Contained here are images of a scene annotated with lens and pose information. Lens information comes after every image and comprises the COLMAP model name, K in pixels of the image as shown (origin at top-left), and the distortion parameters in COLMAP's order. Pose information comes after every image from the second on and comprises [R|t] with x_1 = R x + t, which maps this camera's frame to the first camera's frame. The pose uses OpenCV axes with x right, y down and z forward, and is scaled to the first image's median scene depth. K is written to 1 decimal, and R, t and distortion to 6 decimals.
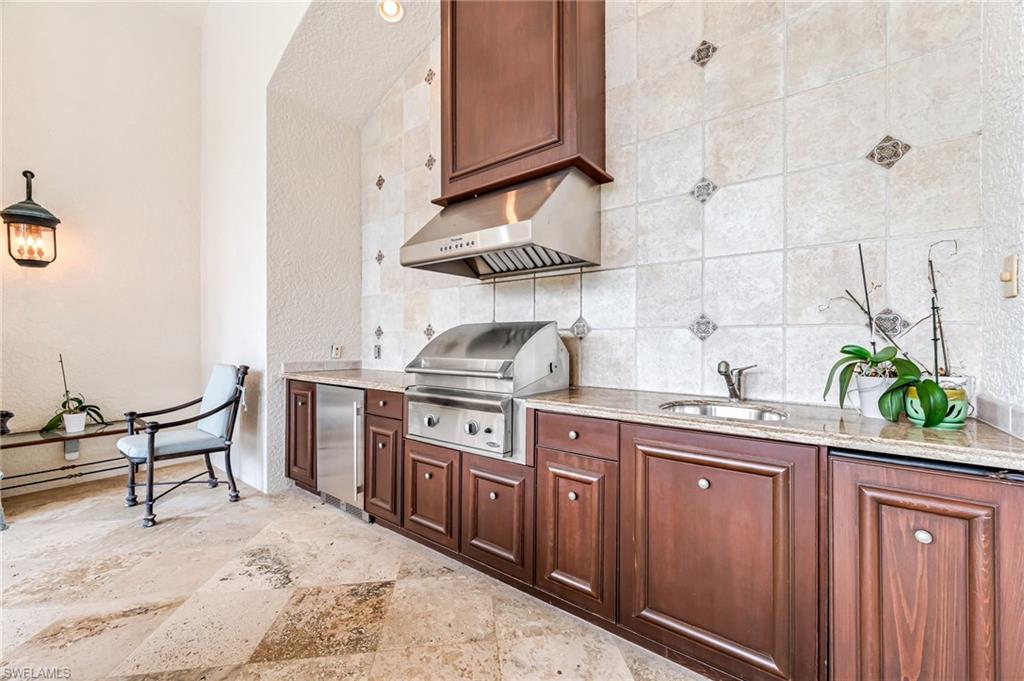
lens RADIAL K [[403.4, 0, 507.1], [0, 403.4, 341.2], [0, 0, 1]] dist [0.001369, -0.002156]
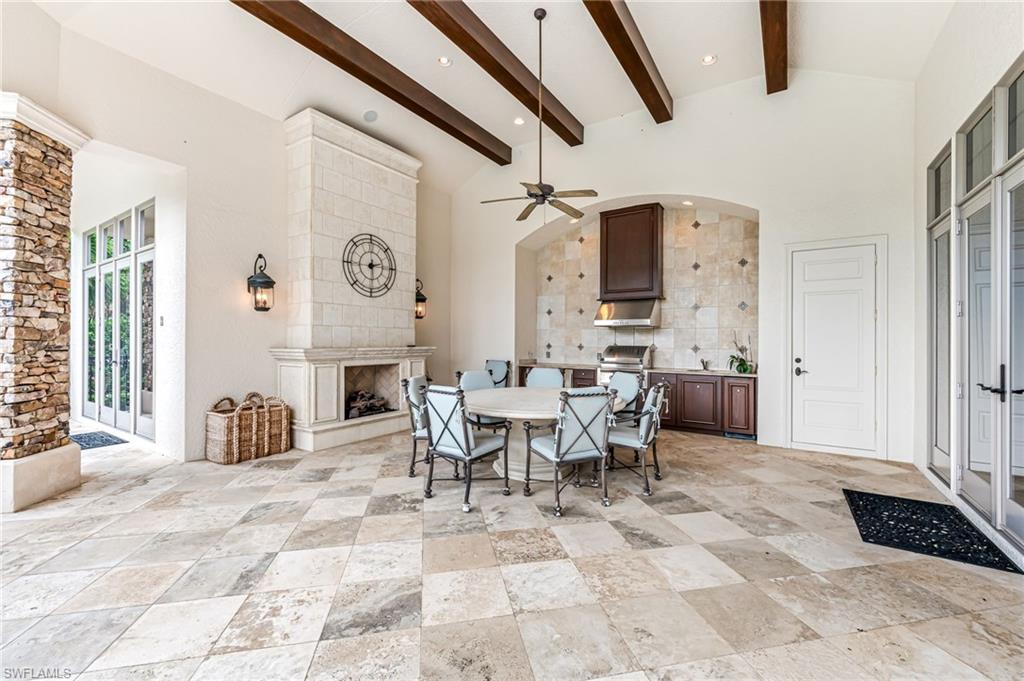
lens RADIAL K [[403.4, 0, 509.7], [0, 403.4, 339.8], [0, 0, 1]] dist [0.001369, -0.002156]
pose [[0.997271, 0.001089, 0.073822, -1.273344], [-0.001265, 0.999996, 0.002345, -0.112176], [-0.073819, -0.002432, 0.997269, -2.176536]]
